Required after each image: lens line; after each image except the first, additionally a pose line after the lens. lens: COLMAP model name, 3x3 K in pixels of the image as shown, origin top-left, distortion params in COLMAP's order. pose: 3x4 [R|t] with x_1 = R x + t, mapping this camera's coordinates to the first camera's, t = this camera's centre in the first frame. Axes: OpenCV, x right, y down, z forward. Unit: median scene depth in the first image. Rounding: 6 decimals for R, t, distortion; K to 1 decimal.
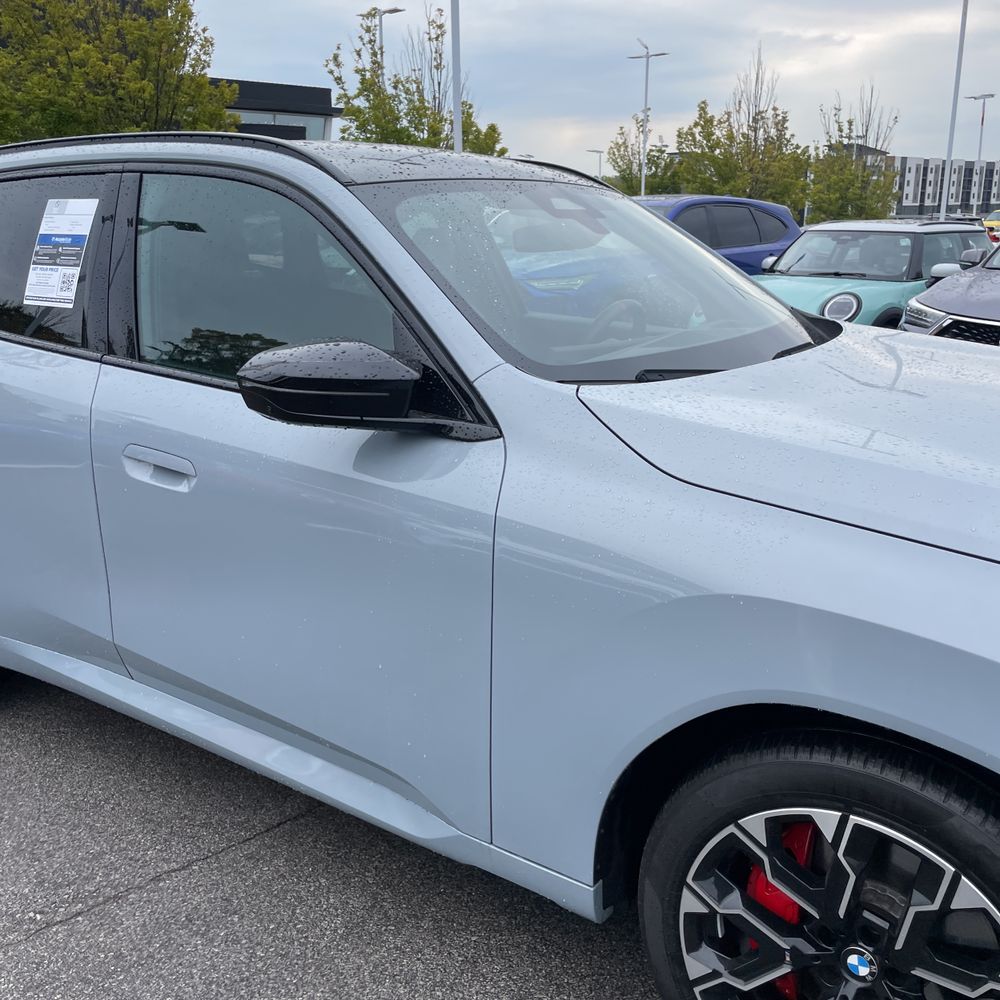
lens RADIAL K [[1021.6, 0, 514.0], [0, 1021.6, 497.5], [0, 0, 1]] dist [0.036960, 0.000000]
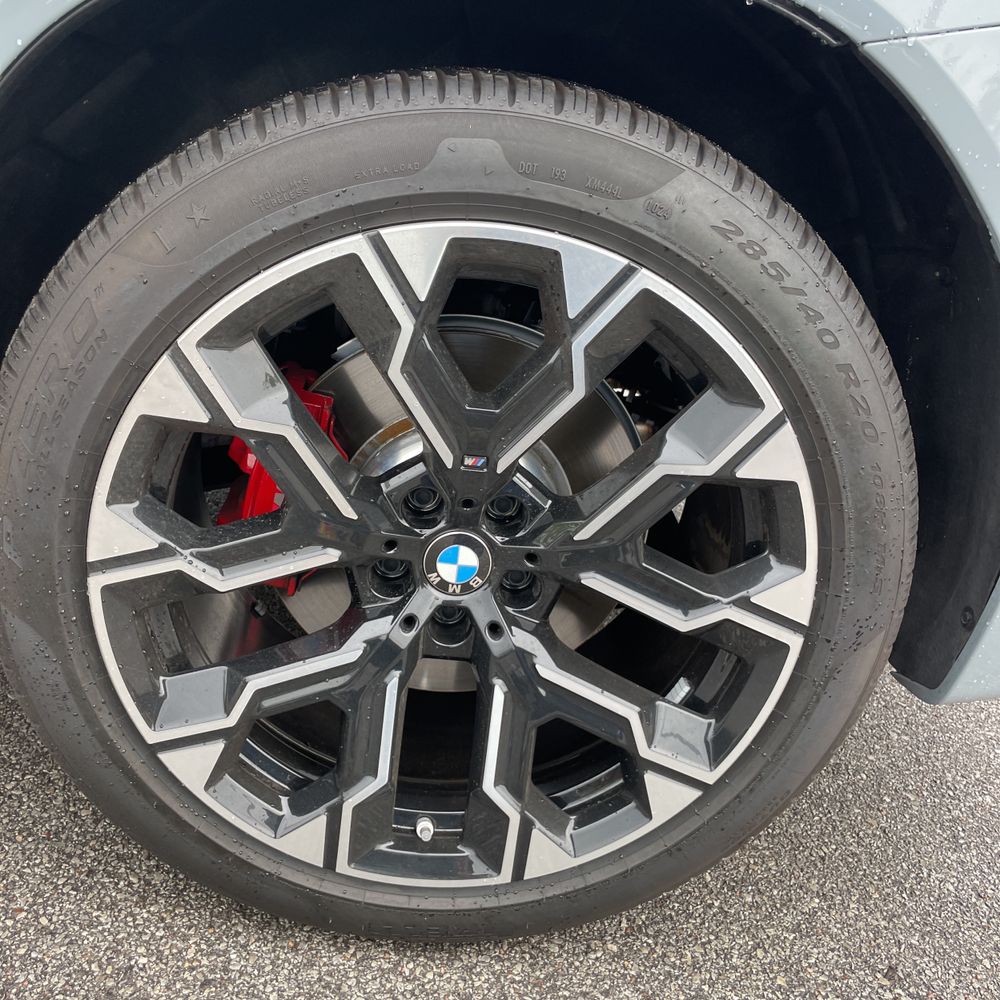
lens RADIAL K [[1021.6, 0, 497.6], [0, 1021.6, 488.9], [0, 0, 1]] dist [0.036960, 0.000000]
pose [[0.654708, 0.186438, 0.732529, -0.034560], [-0.370524, 0.923845, 0.096031, 0.274090], [-0.658839, -0.334292, 0.673929, 0.493556]]
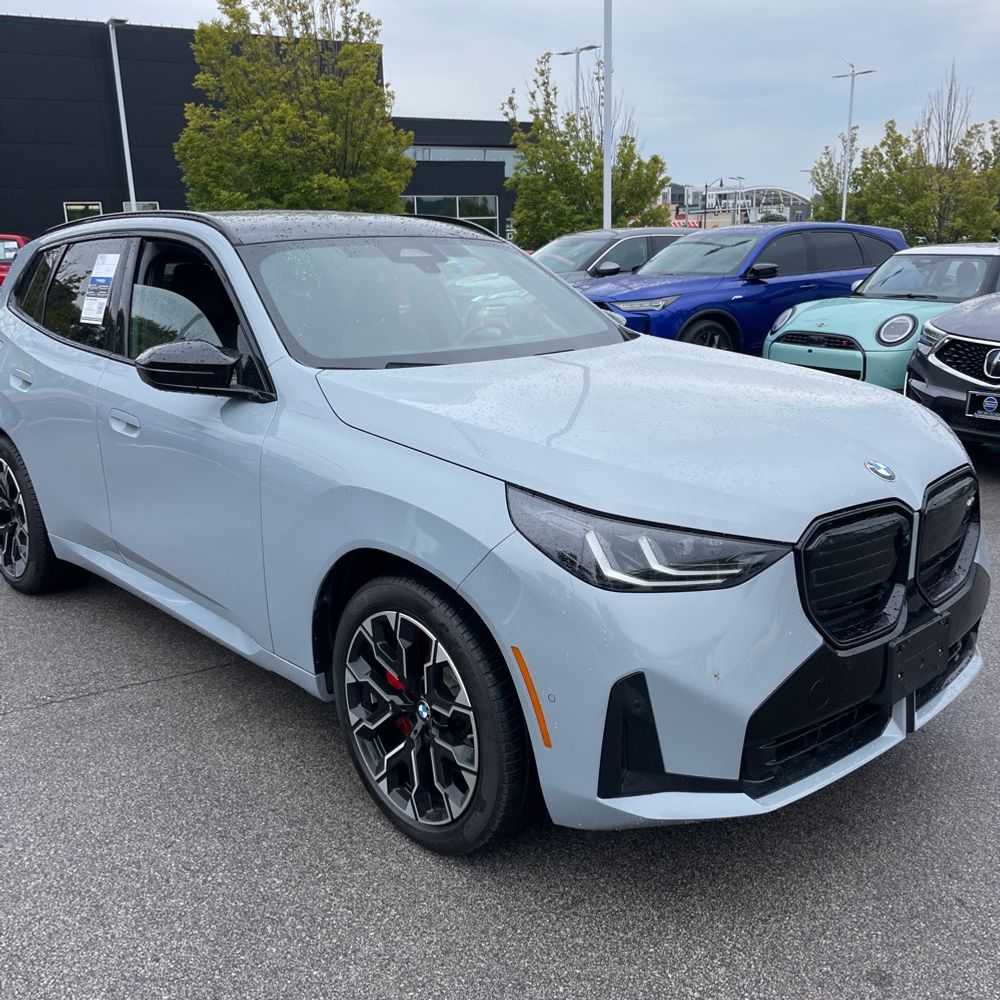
lens RADIAL K [[1021.6, 0, 500.0], [0, 1021.6, 498.3], [0, 0, 1]] dist [0.036960, 0.000000]
pose [[0.975736, 0.036465, -0.215892, 0.614406], [-0.041074, 0.999013, -0.016898, 0.098494], [0.215063, 0.025355, 0.976271, -0.466480]]
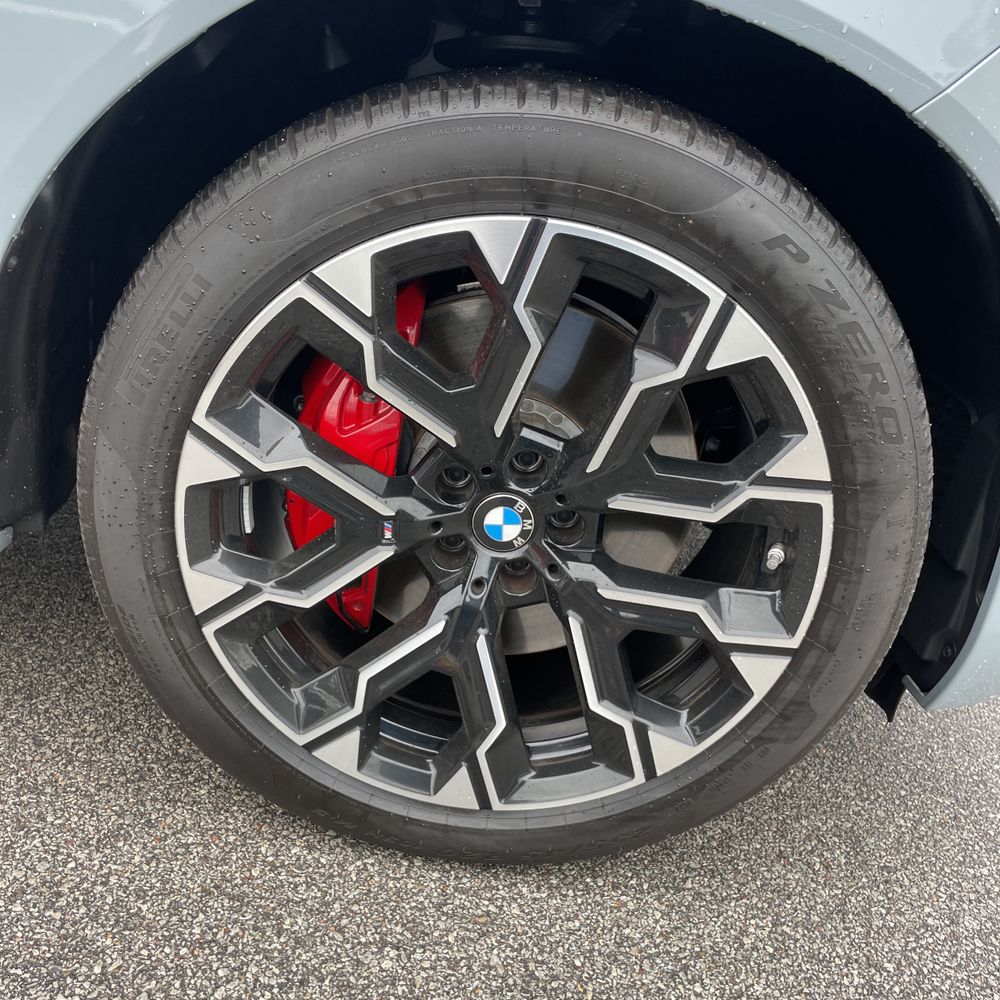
lens RADIAL K [[1021.6, 0, 508.0], [0, 1021.6, 497.6], [0, 0, 1]] dist [0.036960, 0.000000]
pose [[0.805018, -0.089026, 0.586533, -0.001941], [-0.039447, 0.978455, 0.202655, 0.245057], [-0.591938, -0.186278, 0.784162, 0.418340]]
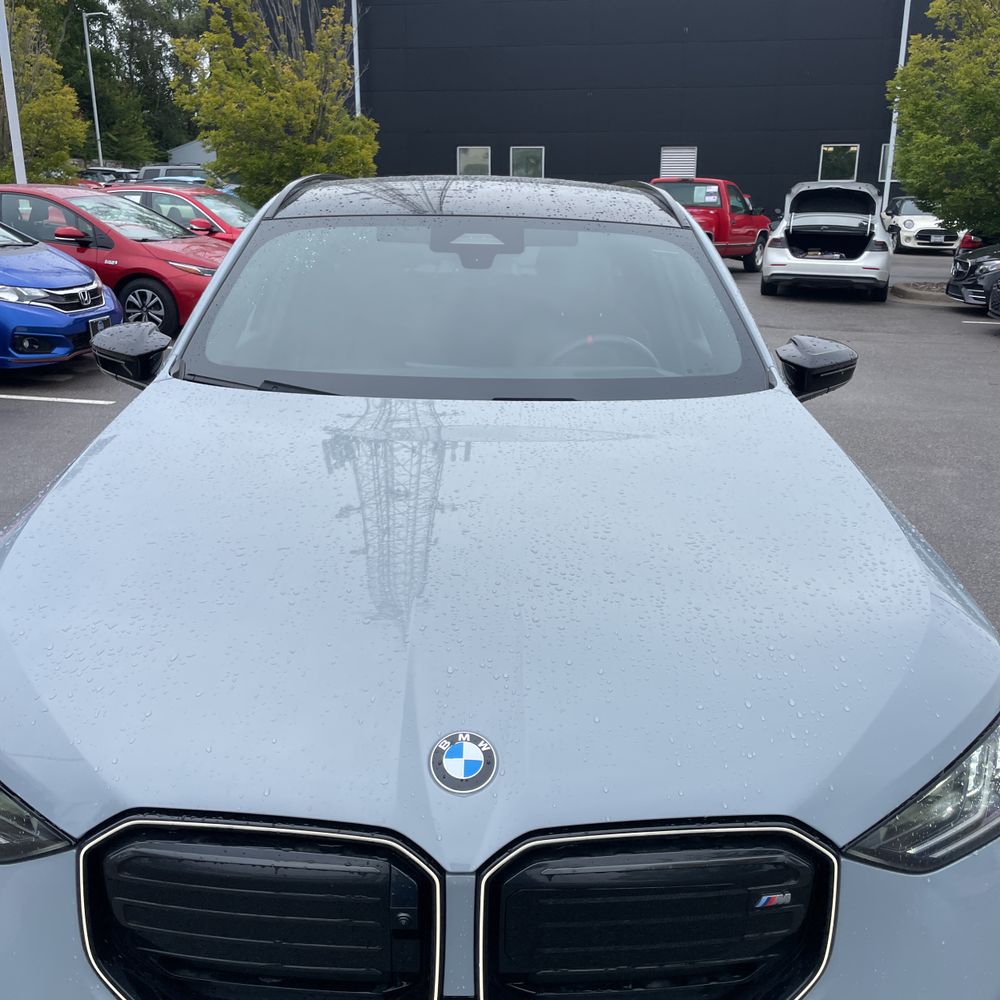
lens RADIAL K [[1021.6, 0, 501.5], [0, 1021.6, 485.3], [0, 0, 1]] dist [0.036960, 0.000000]
pose [[0.572056, 0.243149, -0.783346, 1.250439], [-0.235752, 0.963492, 0.126902, -0.218495], [0.785604, 0.112080, 0.608494, 0.463345]]
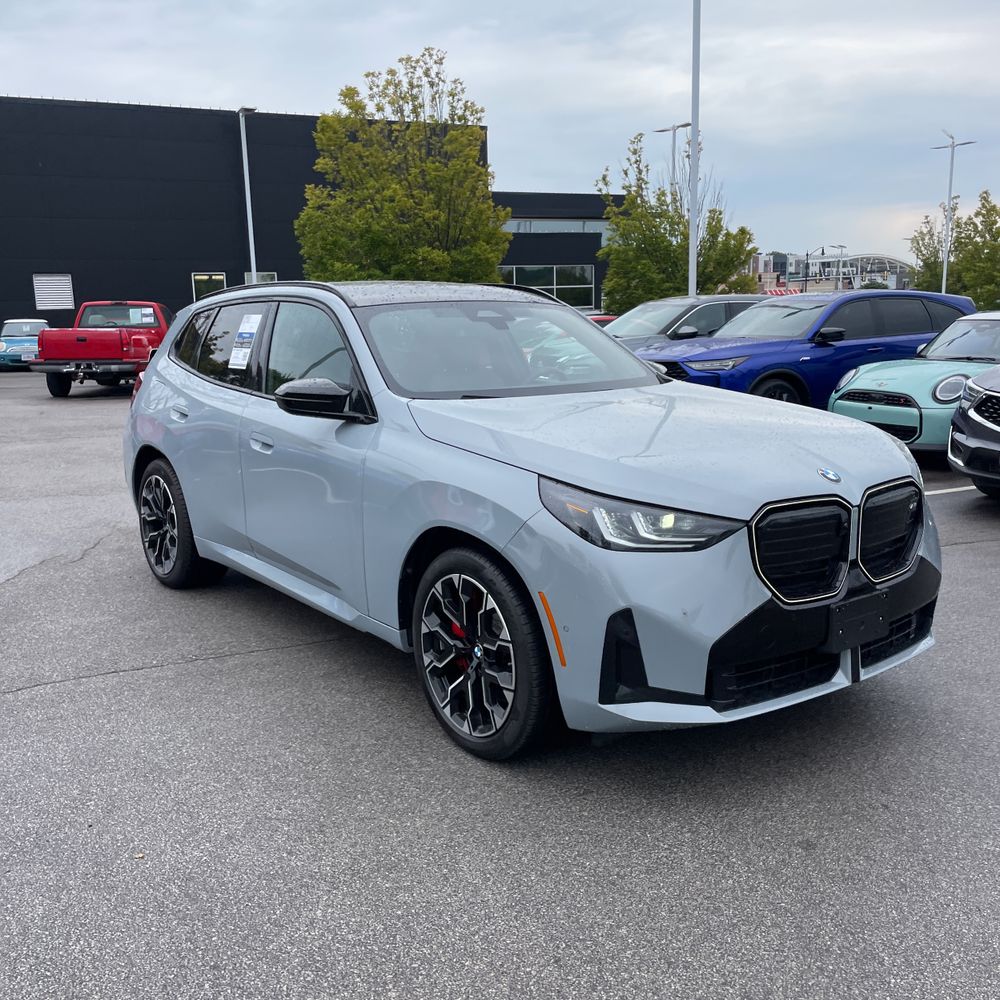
lens RADIAL K [[1021.6, 0, 493.6], [0, 1021.6, 491.3], [0, 0, 1]] dist [0.036960, 0.000000]
pose [[0.948398, 0.040543, -0.314479, 0.800580], [-0.069185, 0.994354, -0.080454, 0.216320], [0.309442, 0.098059, 0.945849, -0.851702]]
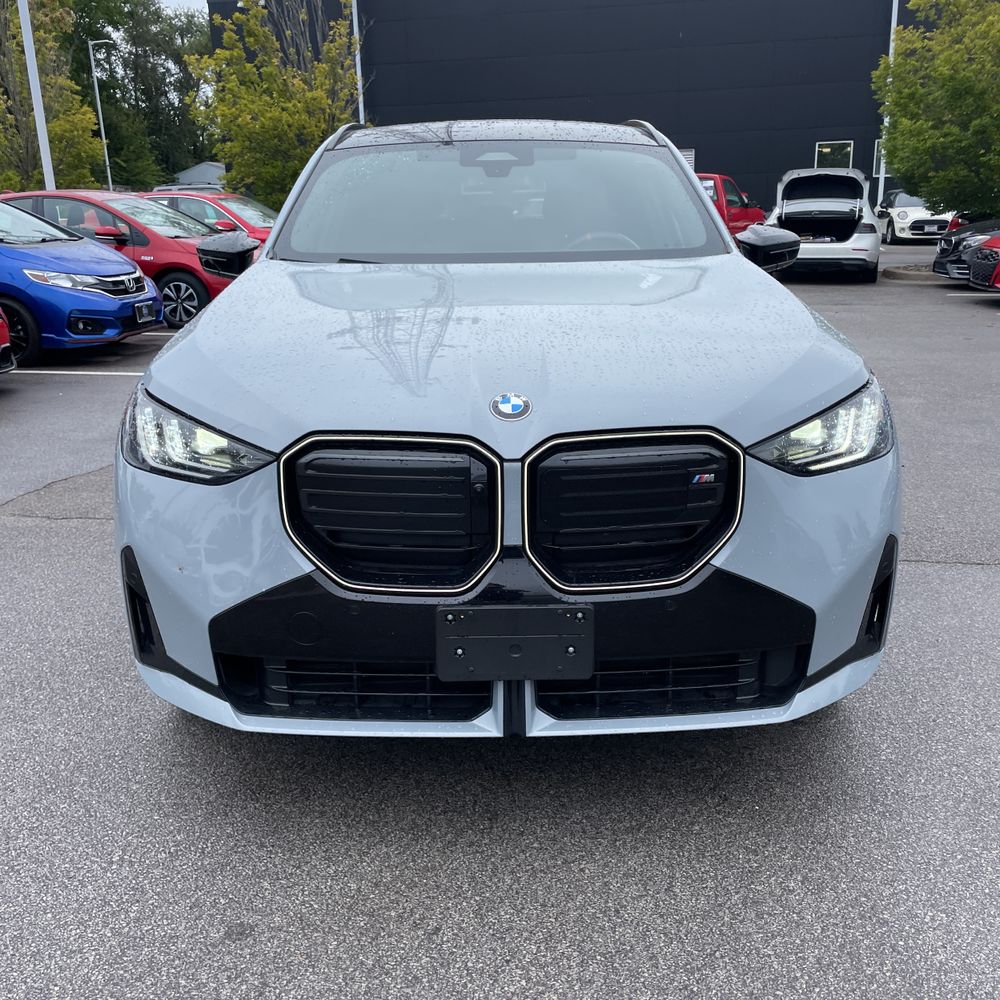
lens RADIAL K [[1021.6, 0, 505.9], [0, 1021.6, 506.1], [0, 0, 1]] dist [0.036960, 0.000000]
pose [[0.574146, 0.226790, -0.786716, 1.593151], [-0.204167, 0.970175, 0.130675, -0.008518], [0.792888, 0.085595, 0.603325, 0.246054]]
